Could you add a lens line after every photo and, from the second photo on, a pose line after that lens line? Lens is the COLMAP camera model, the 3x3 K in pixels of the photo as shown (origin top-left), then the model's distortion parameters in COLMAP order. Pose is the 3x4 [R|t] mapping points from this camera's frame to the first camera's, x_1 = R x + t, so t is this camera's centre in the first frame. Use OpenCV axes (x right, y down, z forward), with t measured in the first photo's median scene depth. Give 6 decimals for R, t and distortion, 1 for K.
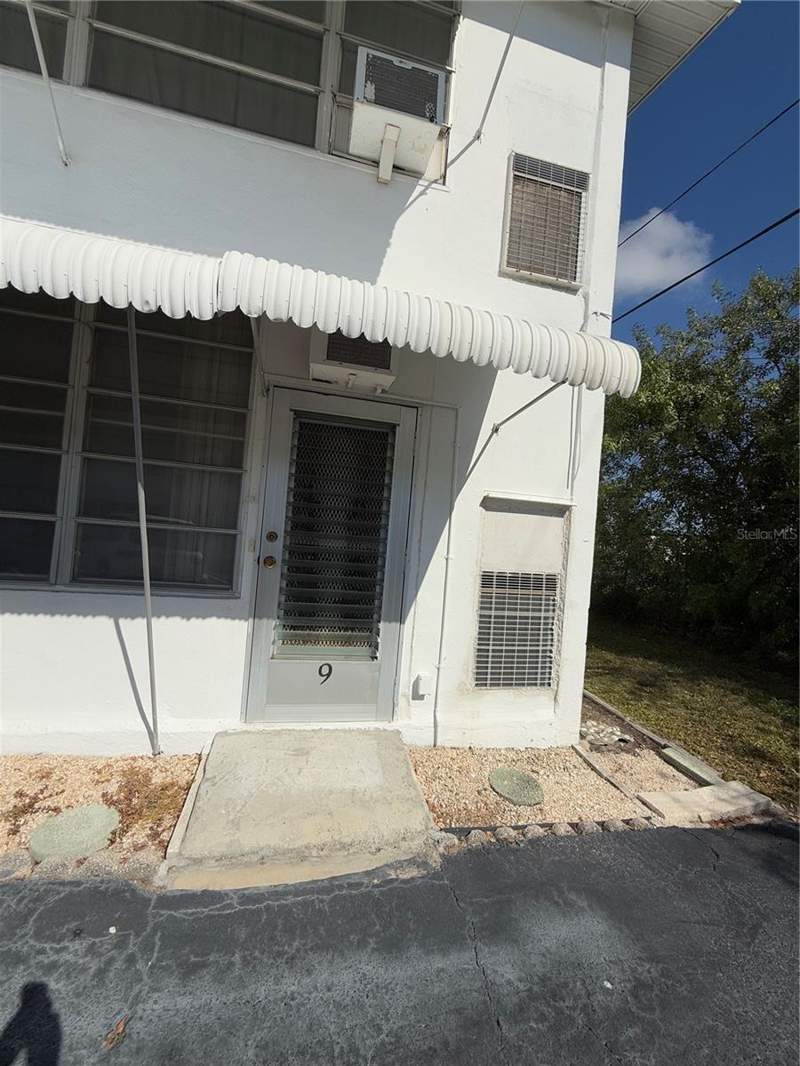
lens RADIAL K [[428.9, 0, 400.4], [0, 428.9, 533.8], [0, 0, 1]] dist [0.001433, 0.000310]
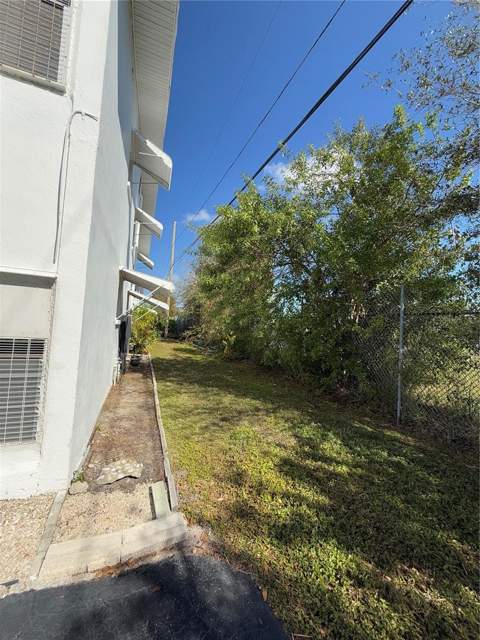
lens RADIAL K [[257.5, 0, 239.7], [0, 257.5, 320.1], [0, 0, 1]] dist [0.001433, 0.000310]
pose [[0.988358, -0.012685, 0.151616, 0.770240], [0.014697, 0.999818, -0.012158, 0.060907], [-0.151434, 0.014244, 0.988365, 0.255057]]
